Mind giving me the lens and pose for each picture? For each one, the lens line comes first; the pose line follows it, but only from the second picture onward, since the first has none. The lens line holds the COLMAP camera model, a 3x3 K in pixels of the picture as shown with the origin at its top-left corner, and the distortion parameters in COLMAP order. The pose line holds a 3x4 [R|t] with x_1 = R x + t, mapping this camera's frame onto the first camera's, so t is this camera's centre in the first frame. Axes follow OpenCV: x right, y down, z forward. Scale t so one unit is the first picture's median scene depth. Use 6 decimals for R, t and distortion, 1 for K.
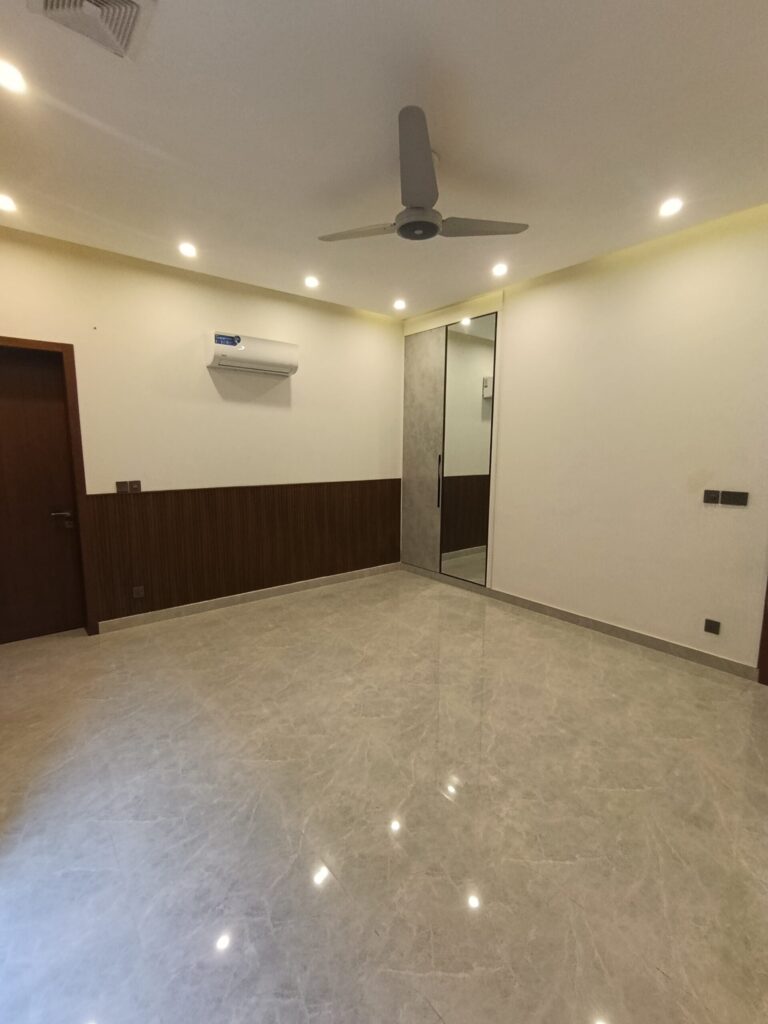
lens RADIAL K [[465.3, 0, 385.3], [0, 465.3, 513.9], [0, 0, 1]] dist [0.005130, 0.000786]
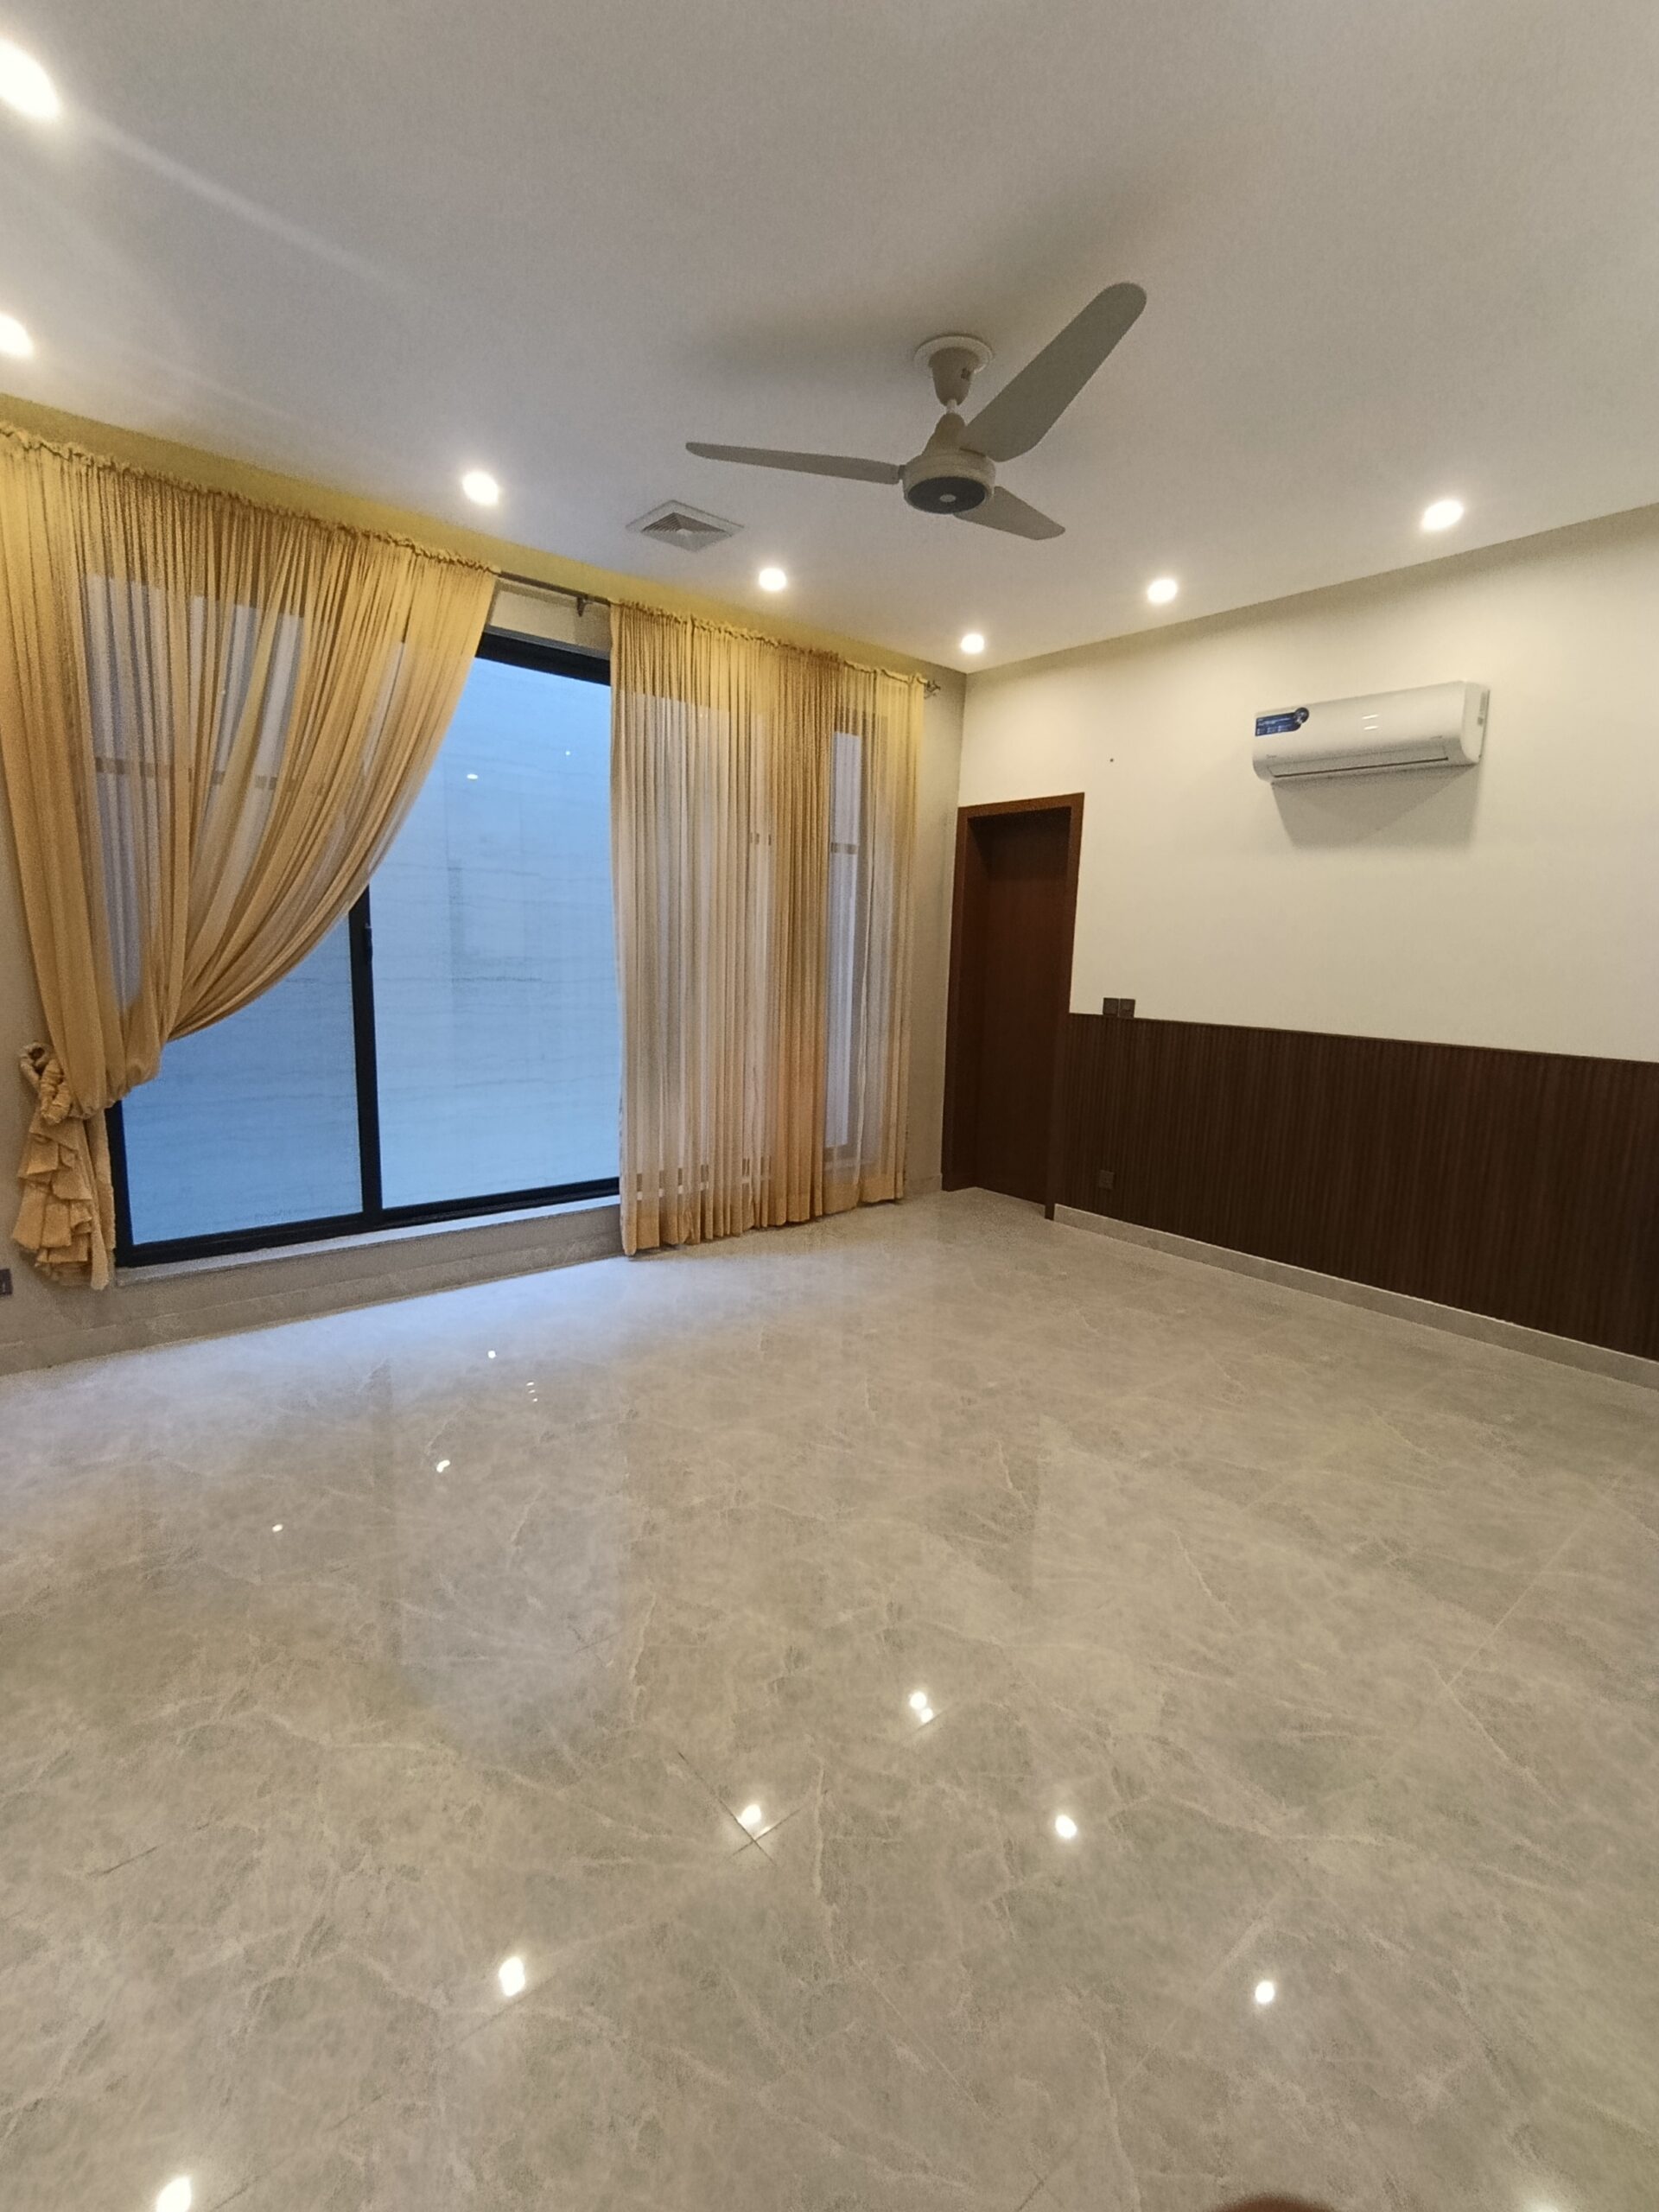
lens RADIAL K [[1005.1, 0, 824.8], [0, 1005.1, 1113.2], [0, 0, 1]] dist [0.005130, 0.000786]
pose [[0.016109, 0.162505, -0.986576, 0.767646], [-0.172805, 0.972309, 0.157334, -0.063265], [0.984824, 0.167950, 0.043745, 0.569485]]
